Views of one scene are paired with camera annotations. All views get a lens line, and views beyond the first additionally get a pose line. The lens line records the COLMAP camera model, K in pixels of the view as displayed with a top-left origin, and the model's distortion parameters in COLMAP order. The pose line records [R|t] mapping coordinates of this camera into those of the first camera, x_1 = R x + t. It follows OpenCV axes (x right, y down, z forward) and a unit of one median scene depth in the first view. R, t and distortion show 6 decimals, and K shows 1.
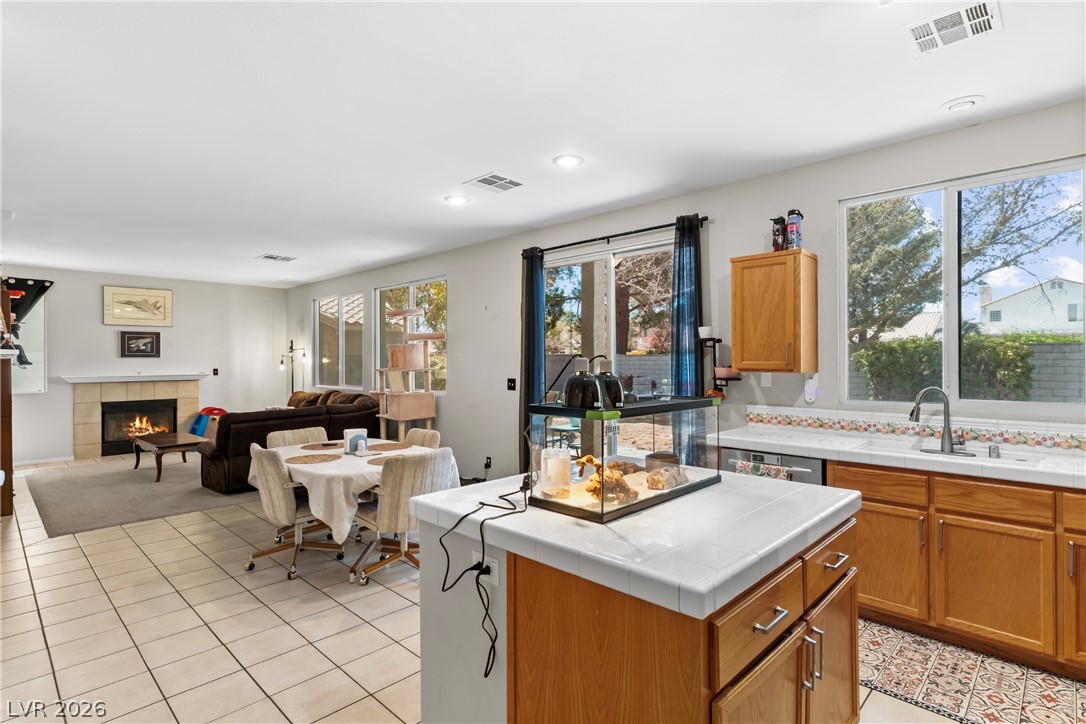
lens RADIAL K [[546.8, 0, 549.3], [0, 546.8, 358.6], [0, 0, 1]] dist [0.001082, -0.000372]
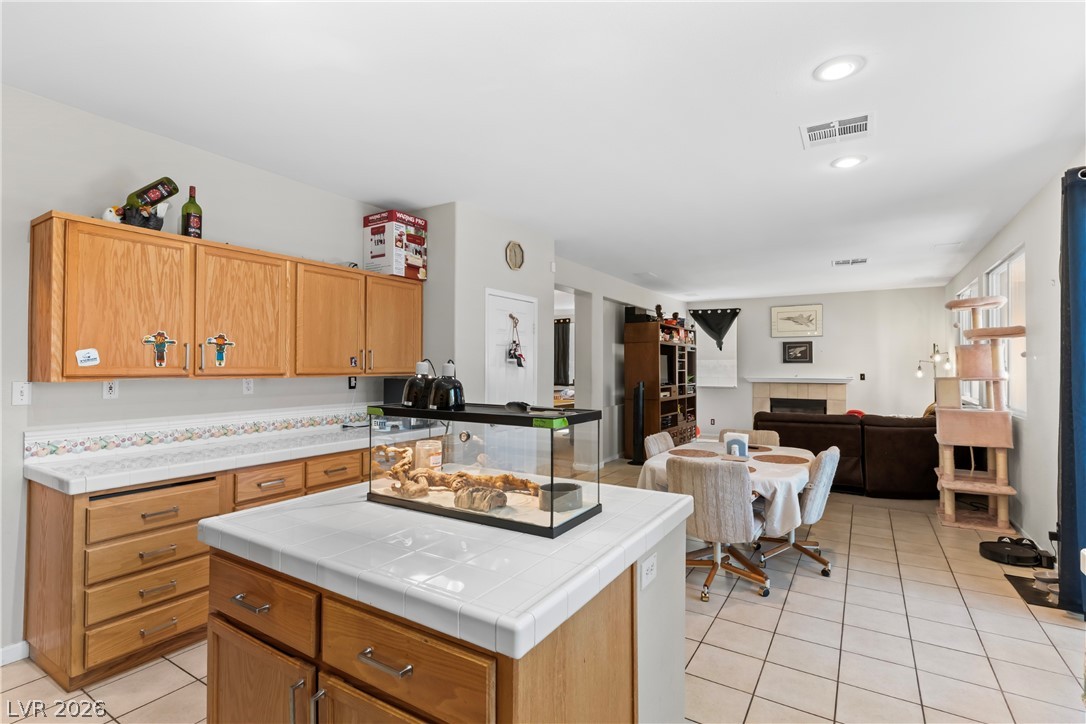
lens RADIAL K [[513.4, 0, 541.3], [0, 513.4, 359.0], [0, 0, 1]] dist [-0.001094, 0.000840]
pose [[0.200125, -0.009126, -0.979728, 0.256887], [-0.001036, 0.999954, -0.009526, 0.000441], [0.979770, 0.002922, 0.200107, 0.230291]]
